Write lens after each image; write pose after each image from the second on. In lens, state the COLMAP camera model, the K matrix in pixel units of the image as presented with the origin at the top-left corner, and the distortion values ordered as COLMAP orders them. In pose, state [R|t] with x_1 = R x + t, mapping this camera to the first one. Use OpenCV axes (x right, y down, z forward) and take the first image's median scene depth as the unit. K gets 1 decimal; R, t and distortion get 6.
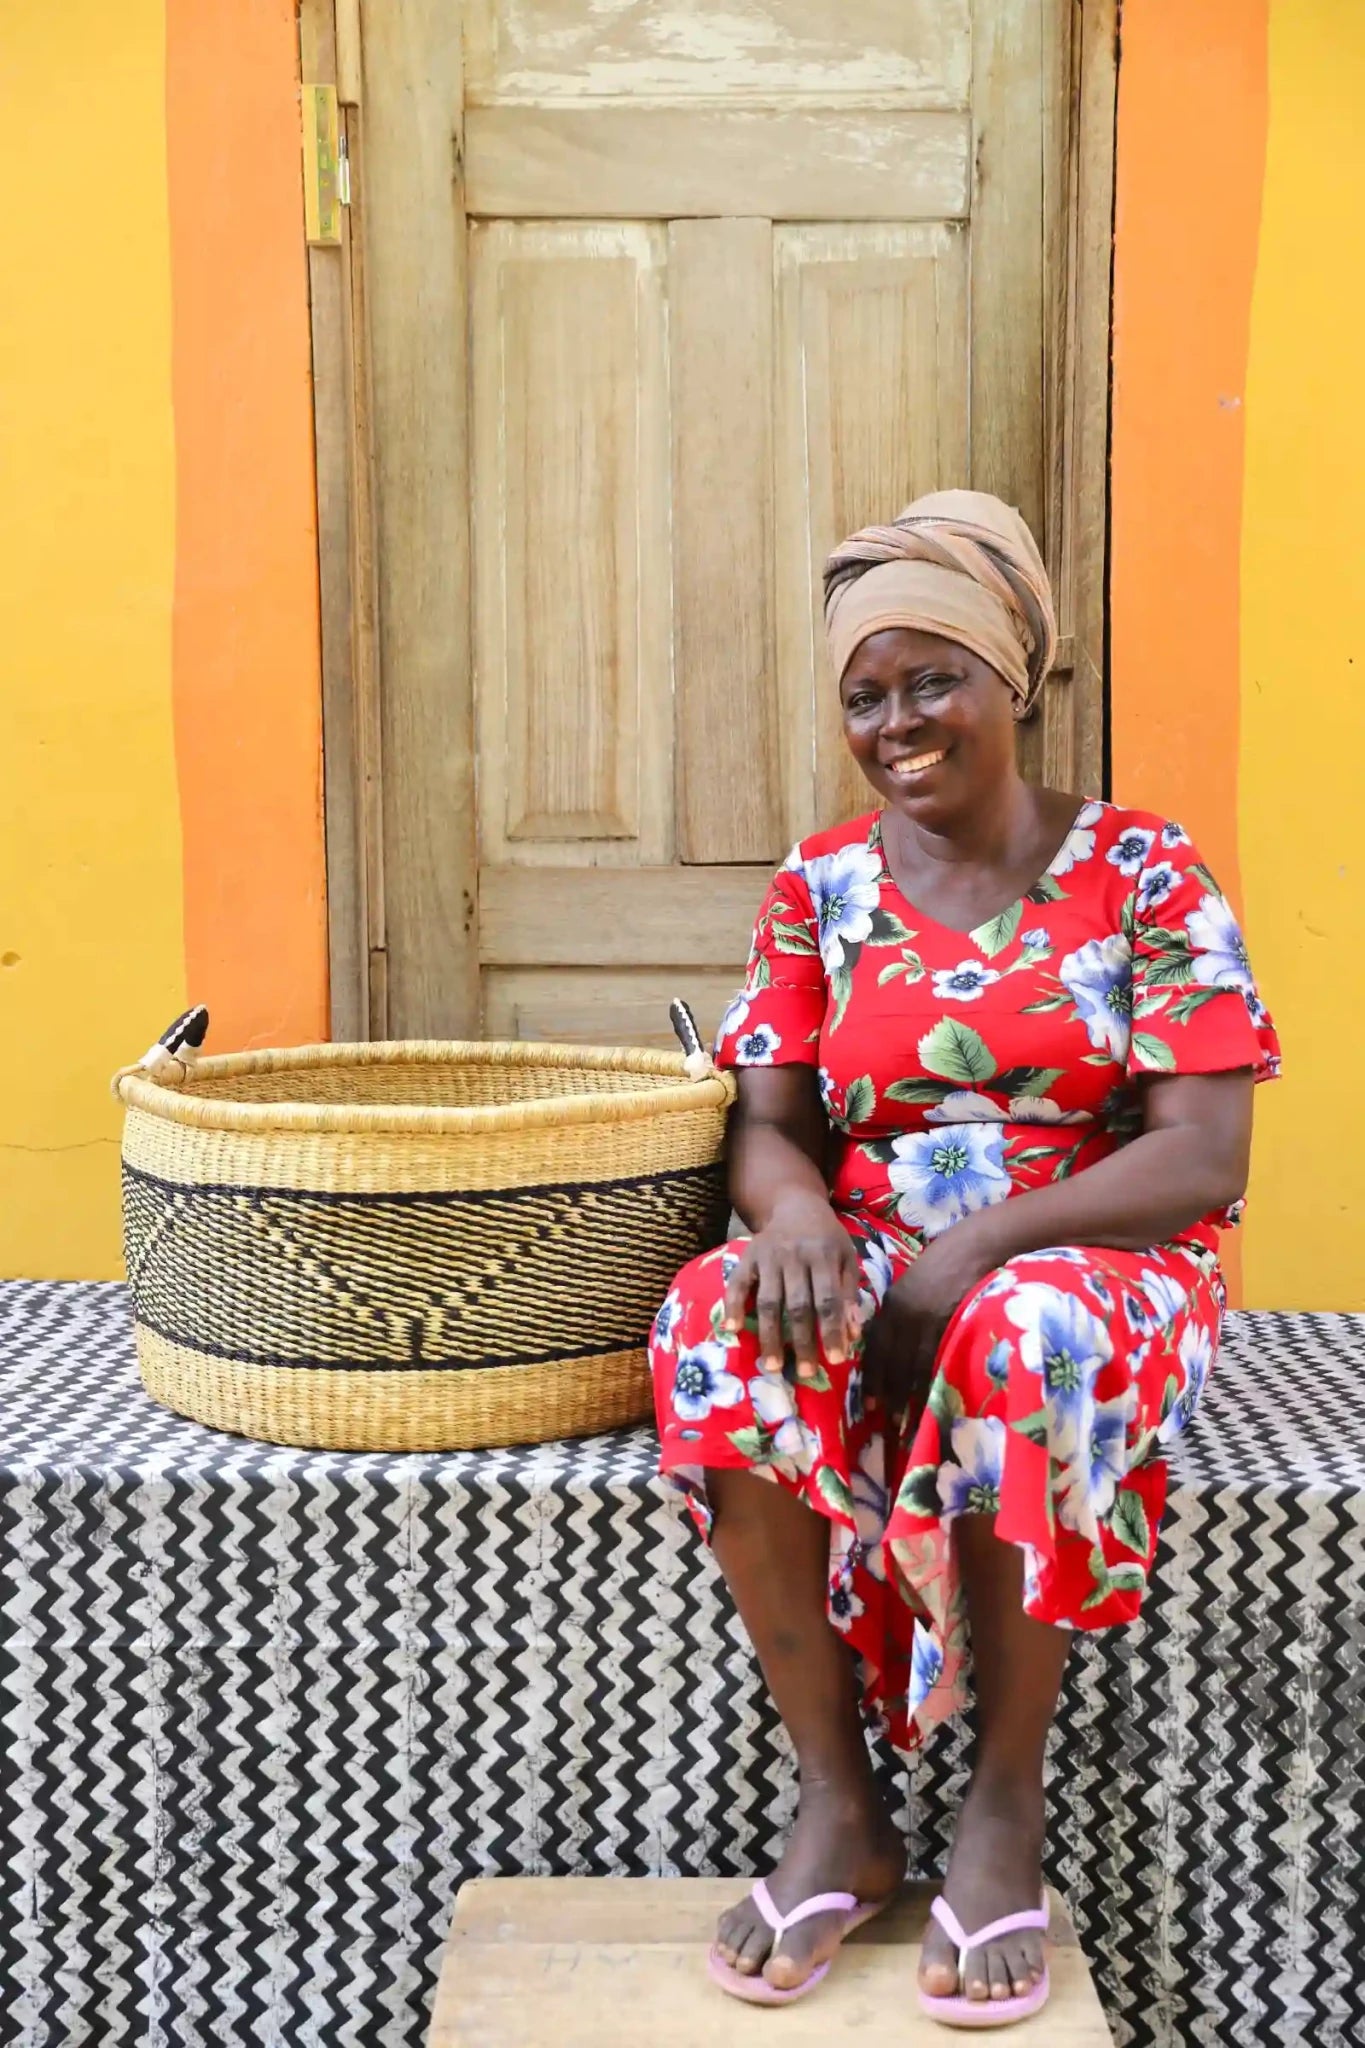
lens RADIAL K [[2662.9, 0, 687.0], [0, 2662.9, 1030.8], [0, 0, 1]] dist [0.059383, 0.033705]
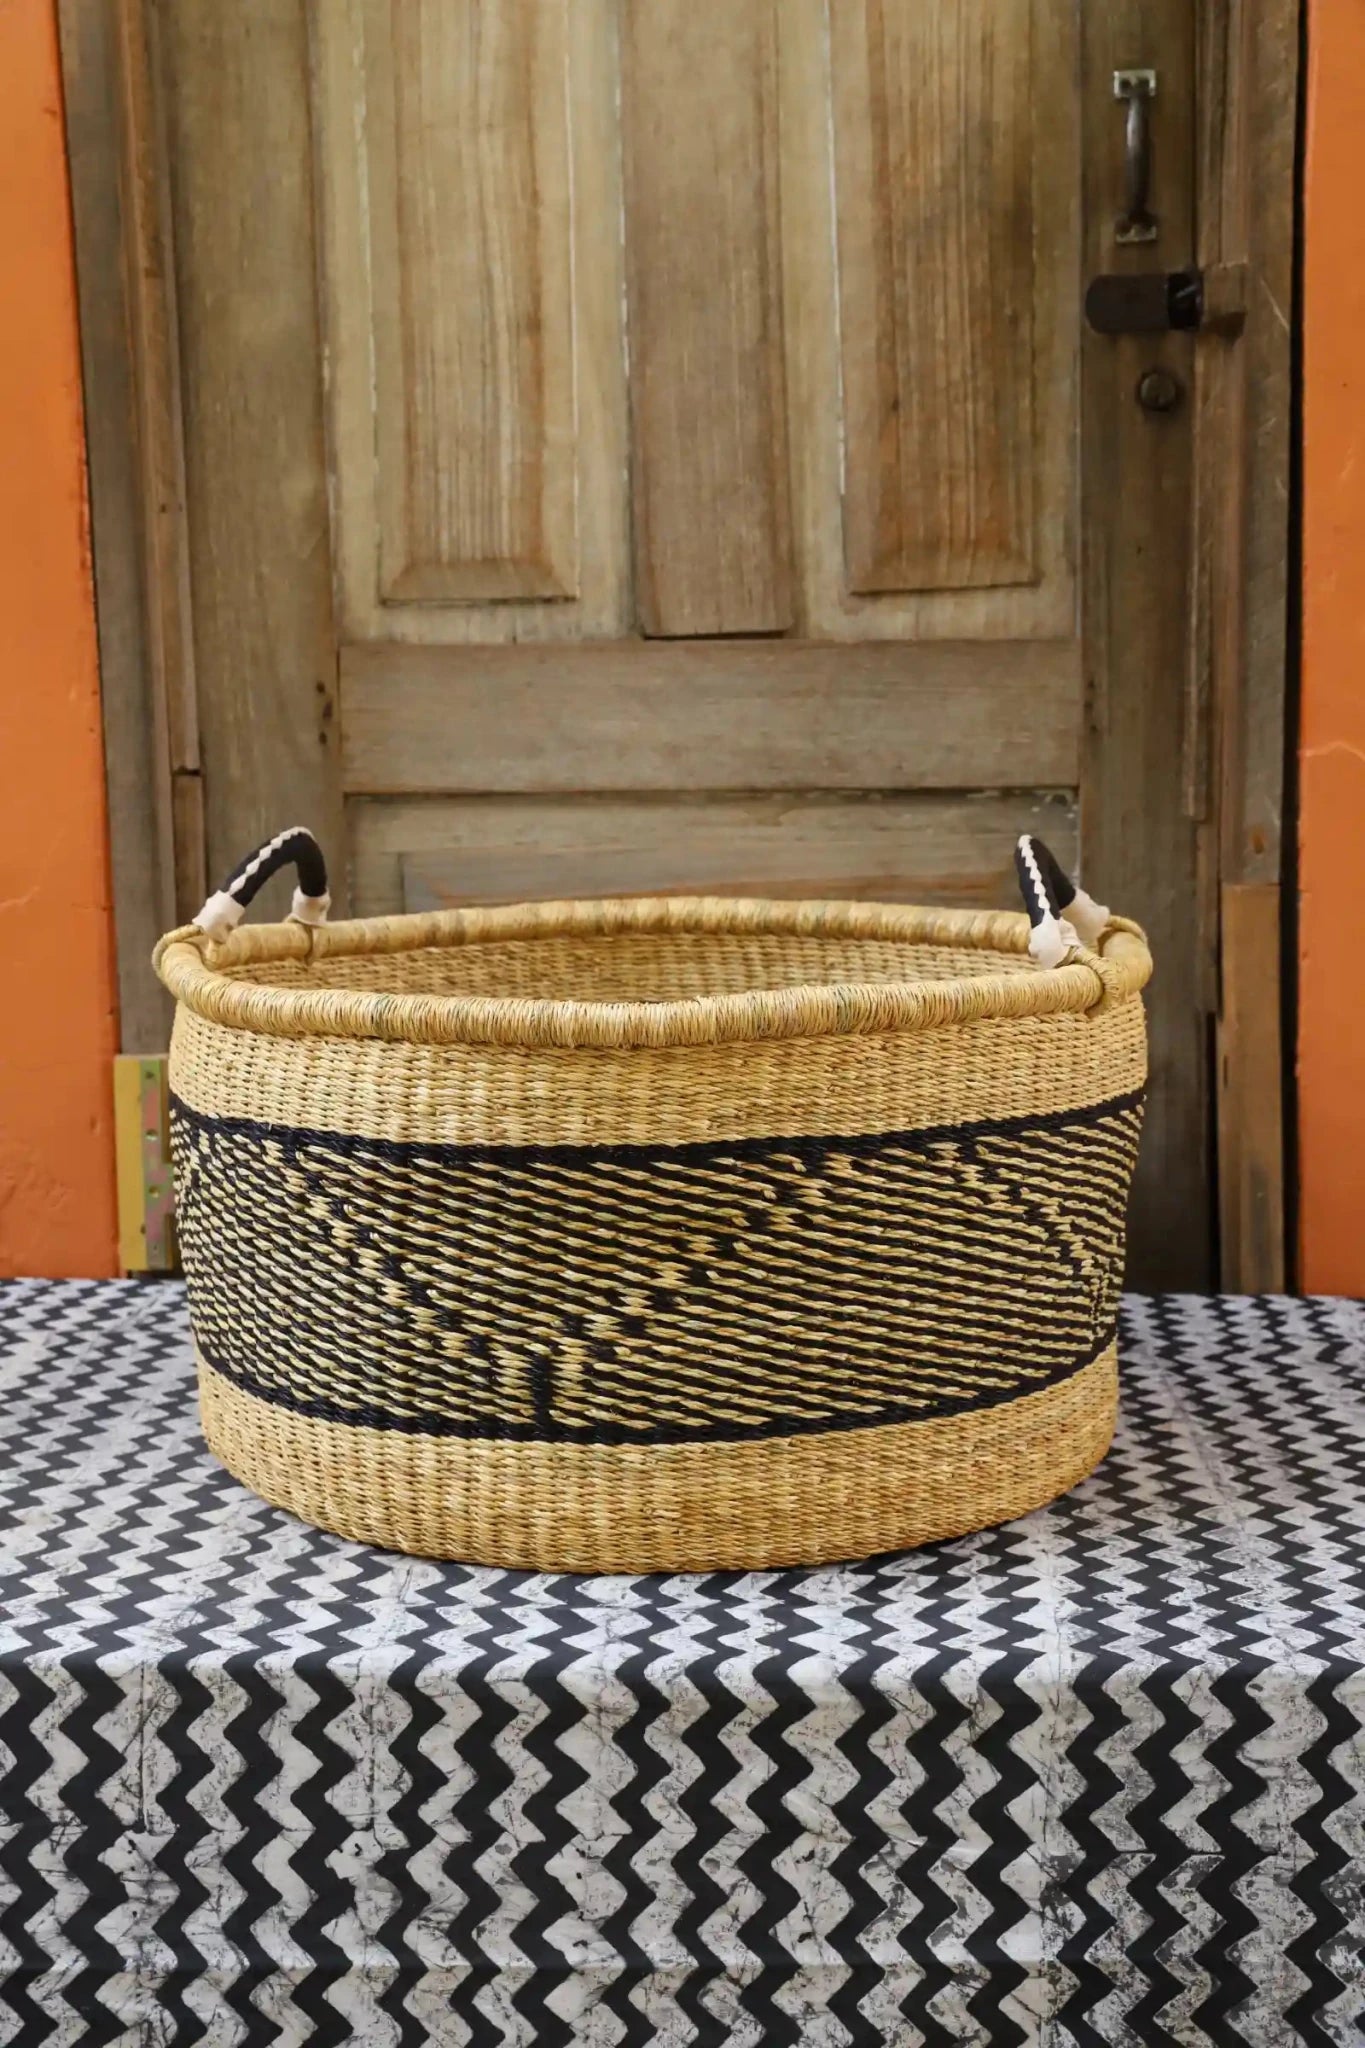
lens RADIAL K [[2773.1, 0, 685.6], [0, 2773.1, 1017.2], [0, 0, 1]] dist [0.089223, 0.048675]
pose [[0.999842, -0.012354, -0.012776, 0.016828], [0.012894, 0.998987, 0.043120, 0.002388], [0.012230, -0.043278, 0.998988, 0.316392]]
